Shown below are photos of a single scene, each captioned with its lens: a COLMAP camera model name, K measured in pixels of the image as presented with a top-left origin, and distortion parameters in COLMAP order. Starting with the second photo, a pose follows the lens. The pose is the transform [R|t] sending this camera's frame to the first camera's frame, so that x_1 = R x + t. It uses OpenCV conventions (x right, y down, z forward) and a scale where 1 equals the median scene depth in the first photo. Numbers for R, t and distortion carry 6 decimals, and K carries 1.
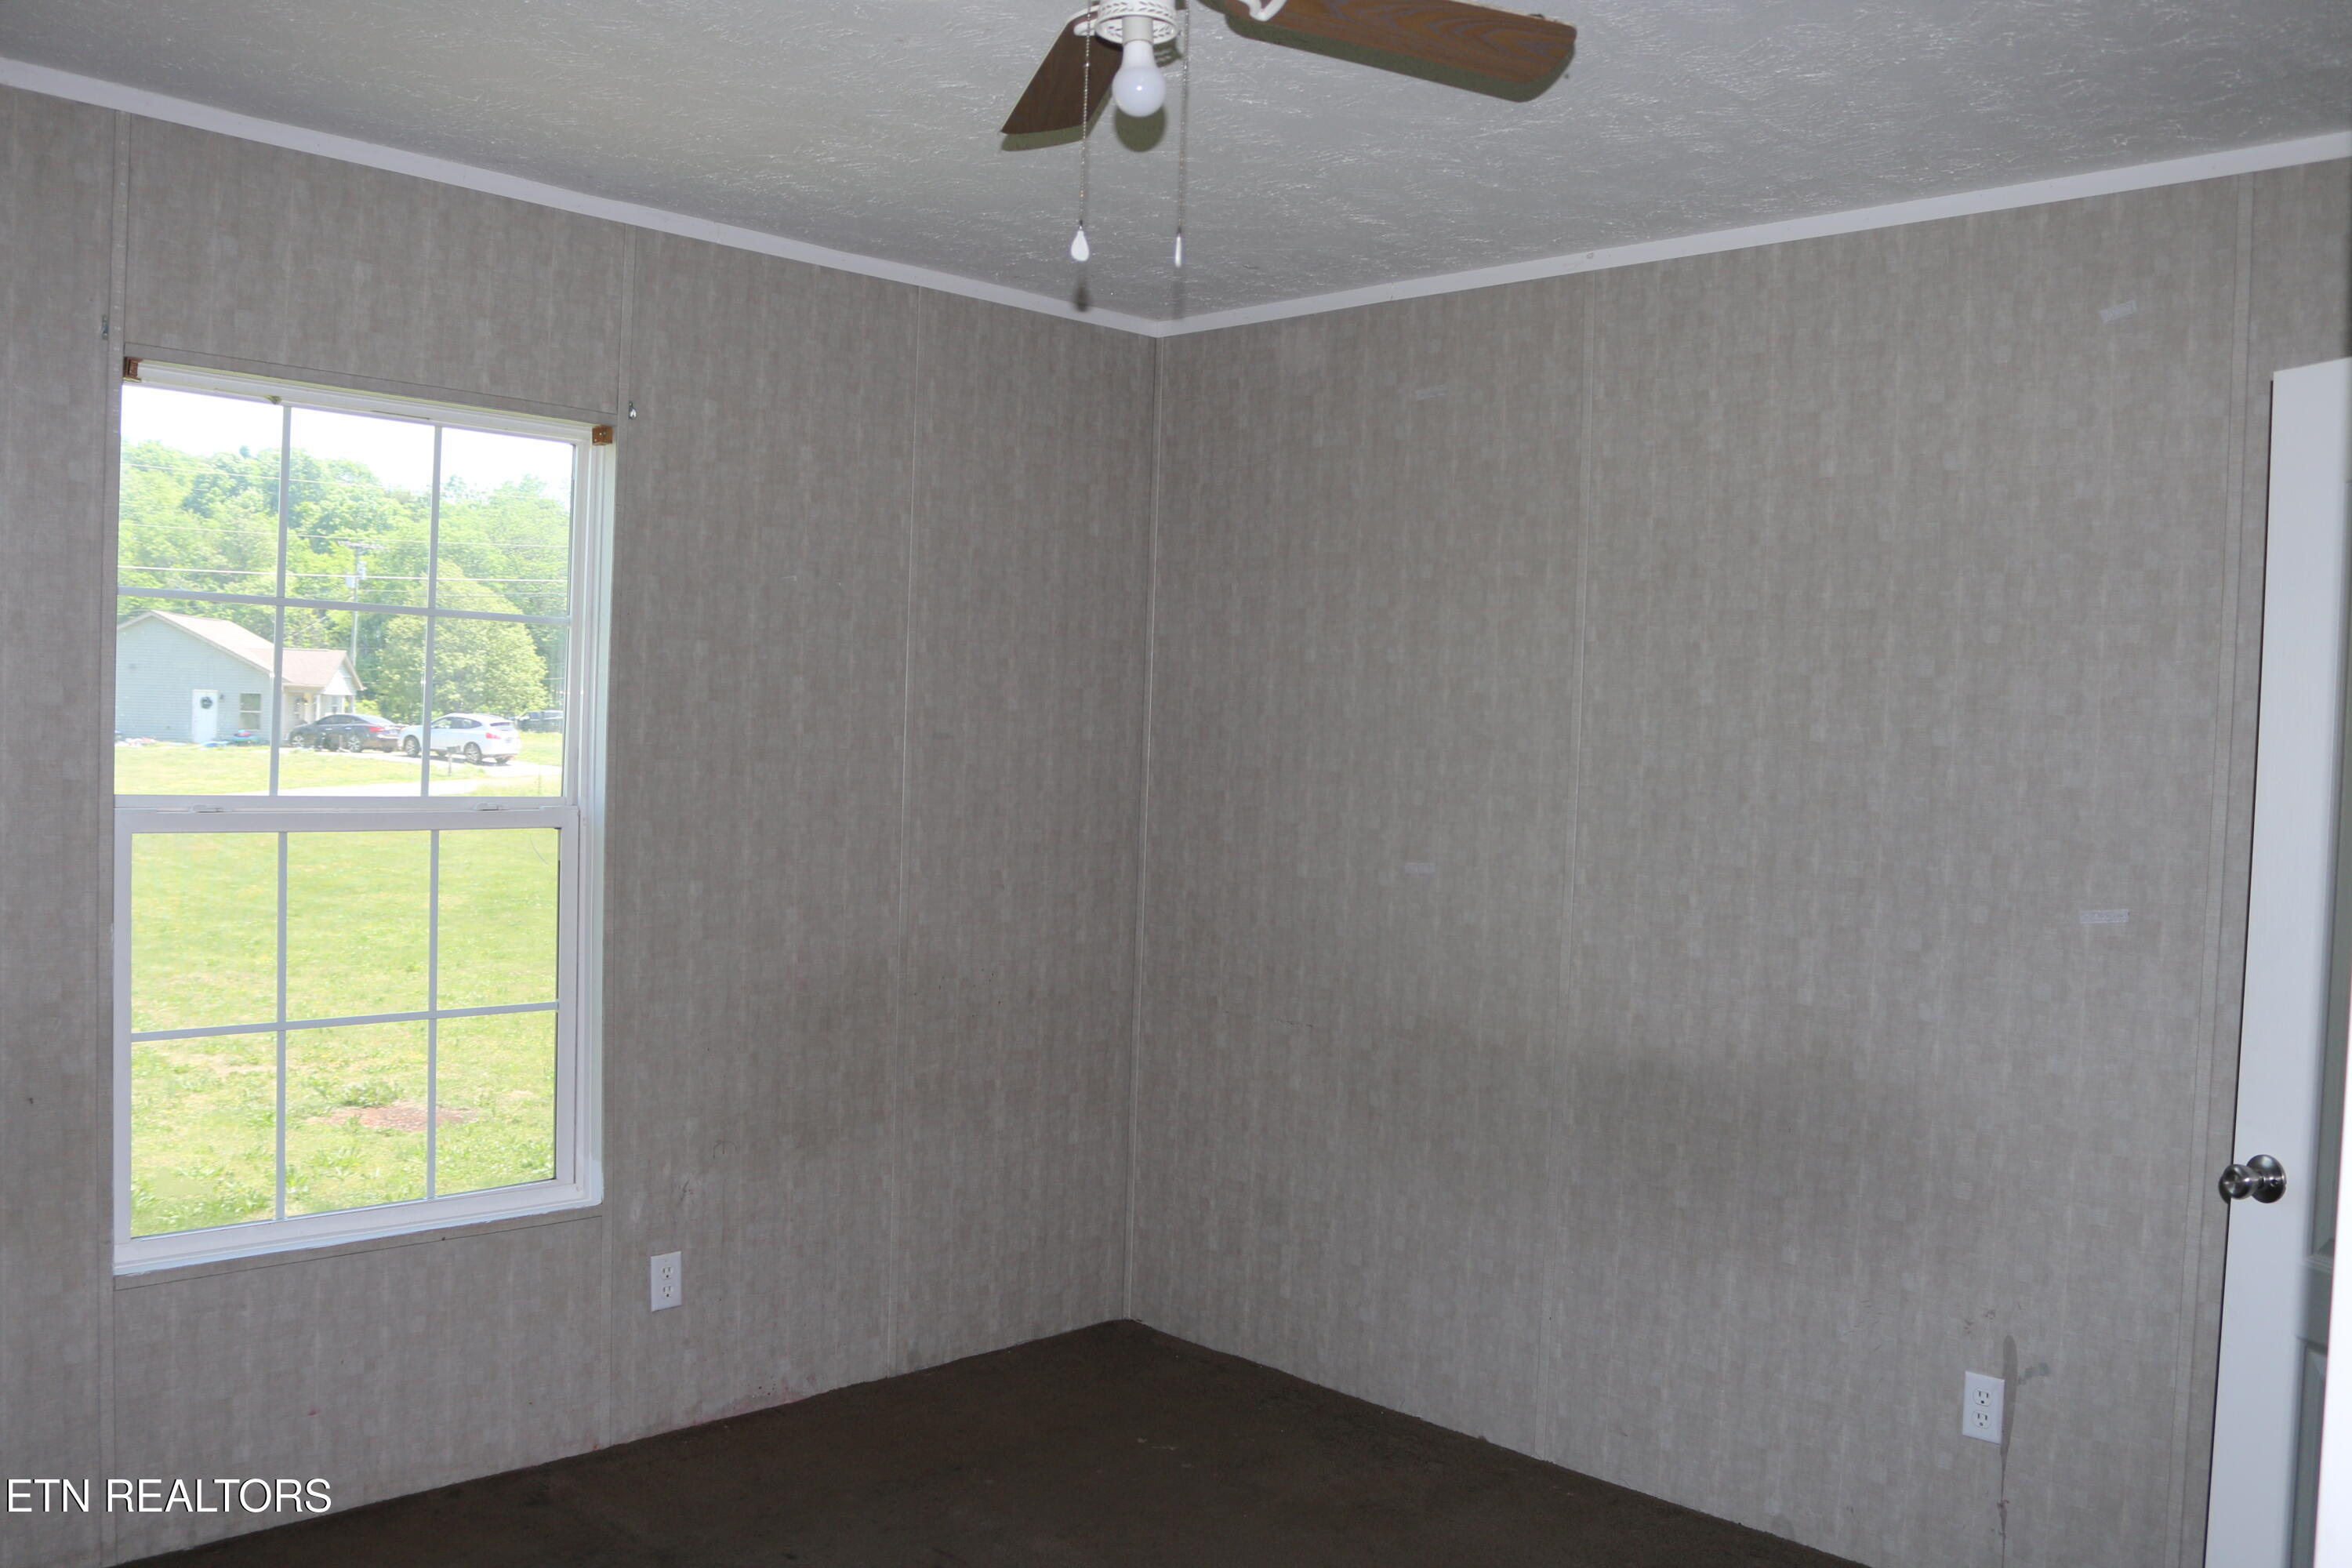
lens RADIAL K [[1933.6, 0, 1165.1], [0, 1933.6, 776.1], [0, 0, 1]] dist [-0.155883, 0.127008]
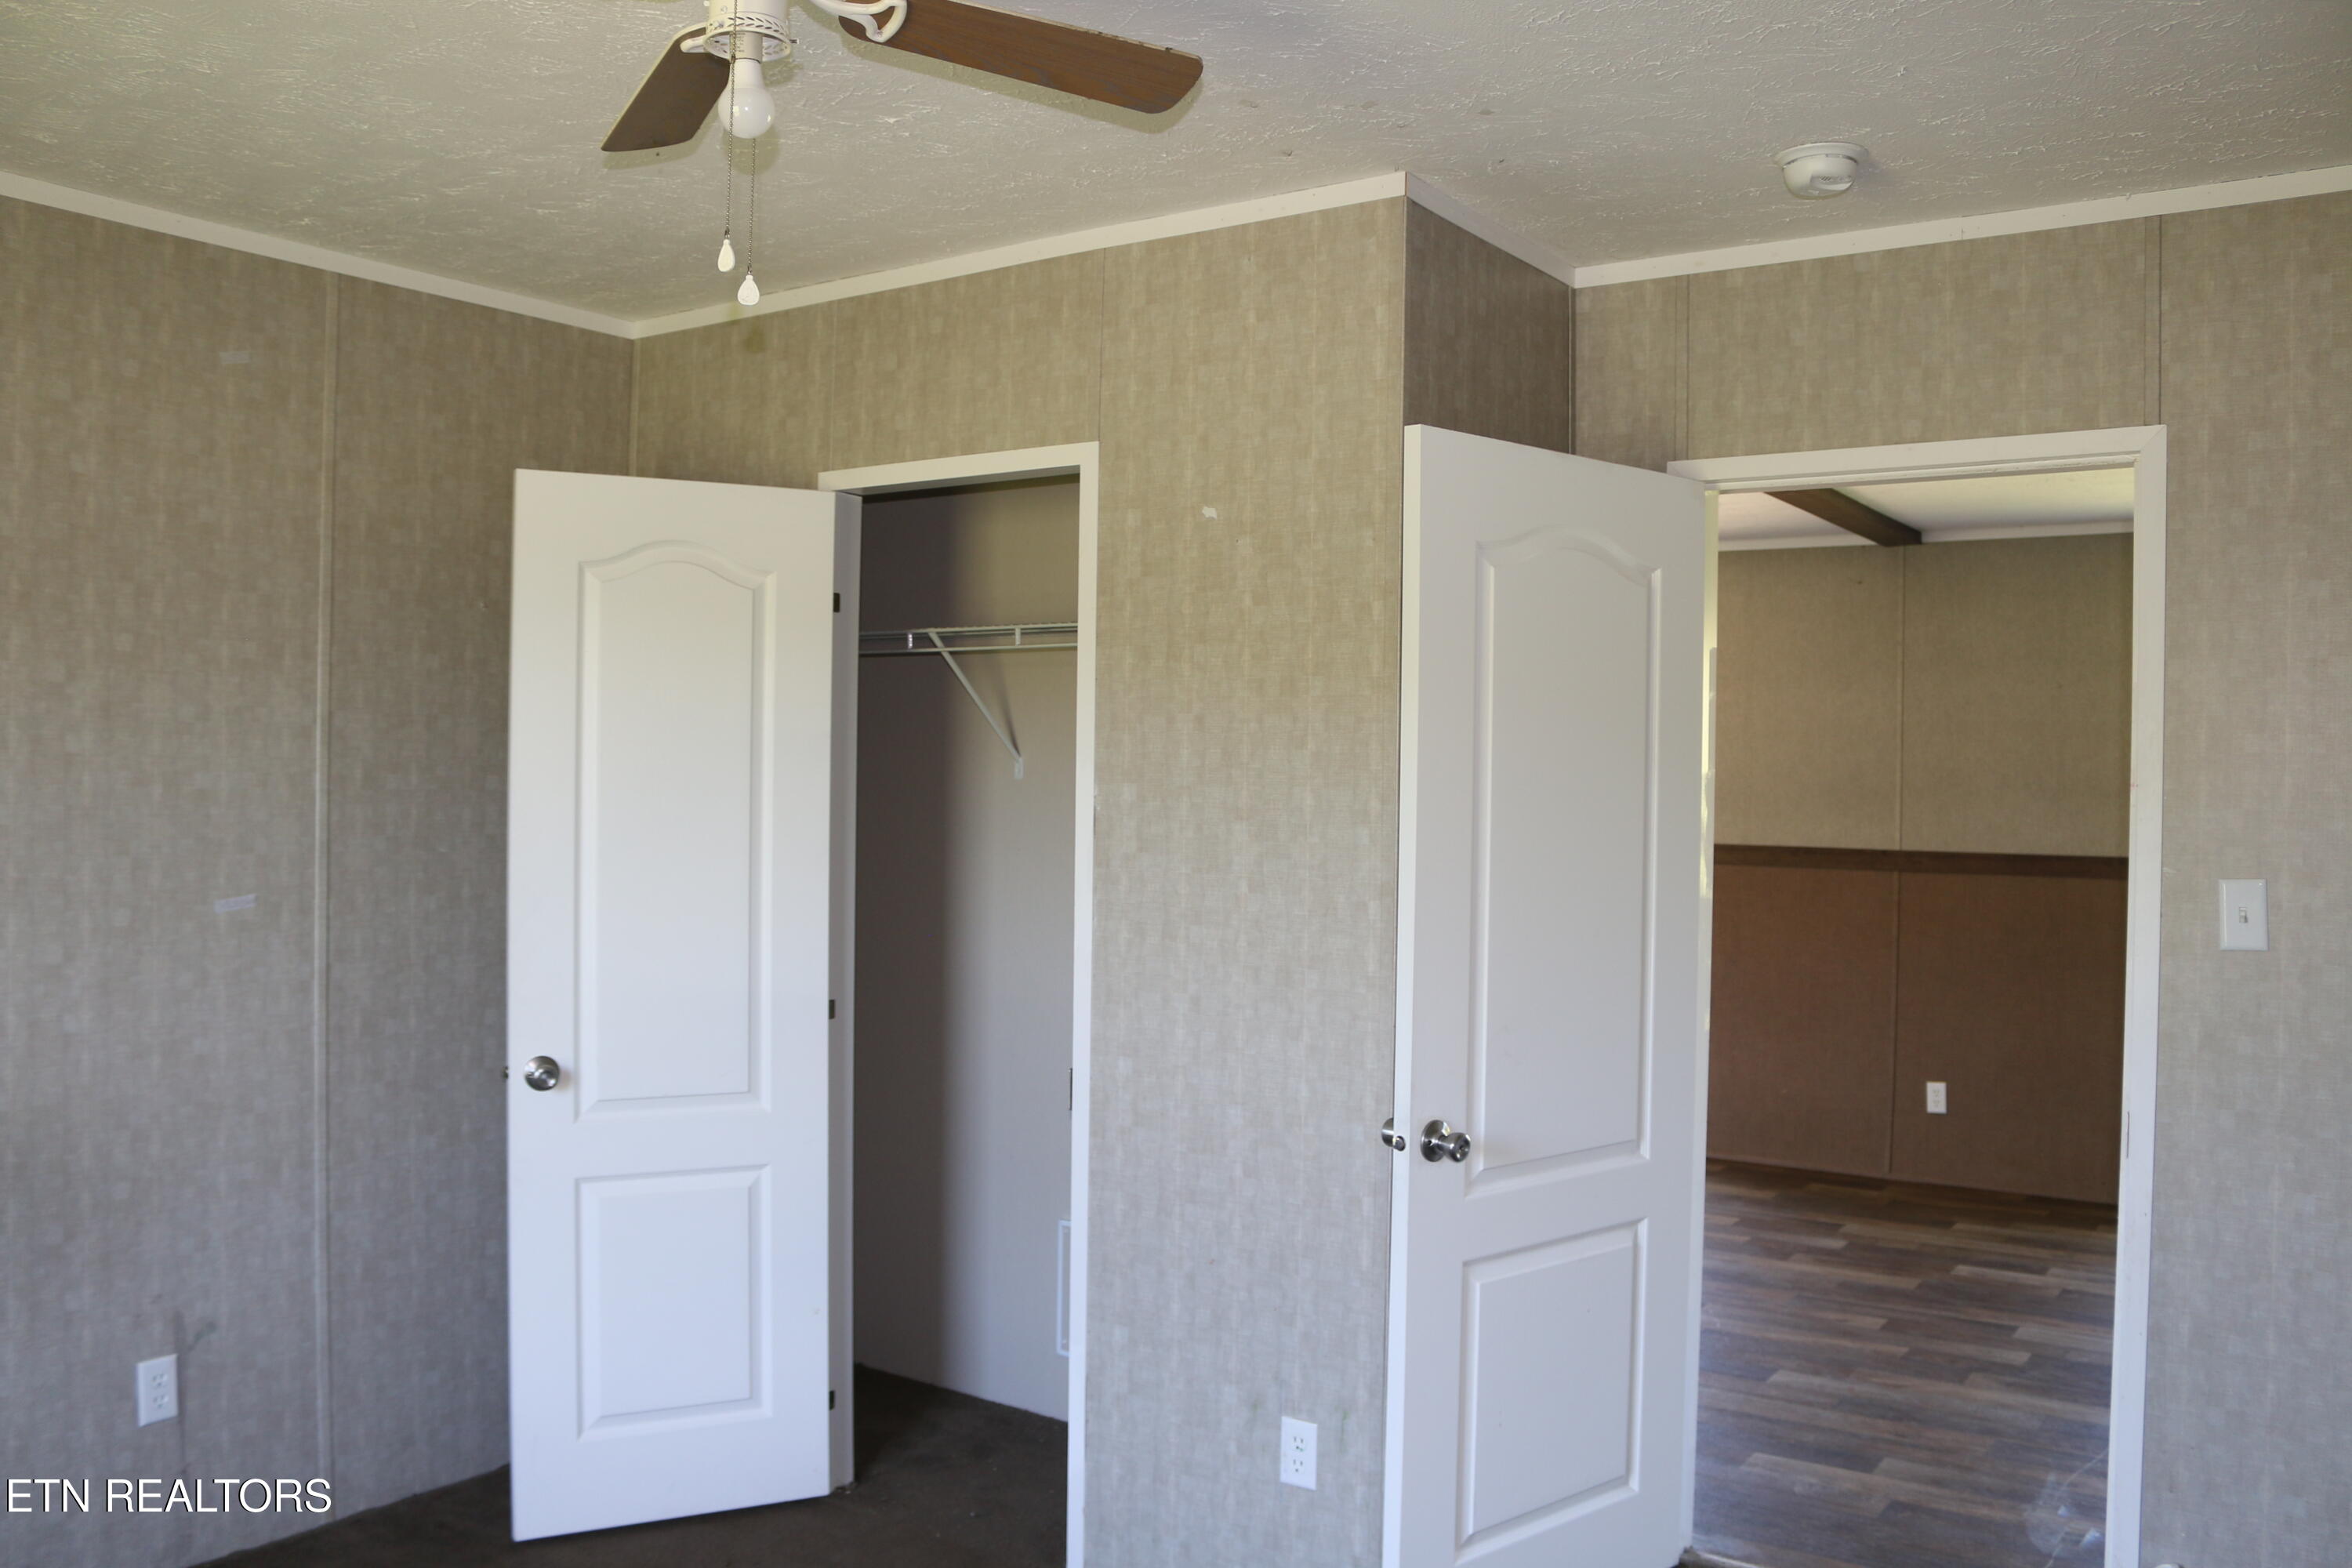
lens RADIAL K [[1887.5, 0, 1176.0], [0, 1887.5, 784.0], [0, 0, 1]] dist [-0.153468, 0.117971]
pose [[-0.160027, -0.041279, 0.986249, -0.635834], [0.007276, 0.999049, 0.042995, -0.037220], [-0.987086, 0.014057, -0.159574, 0.604777]]
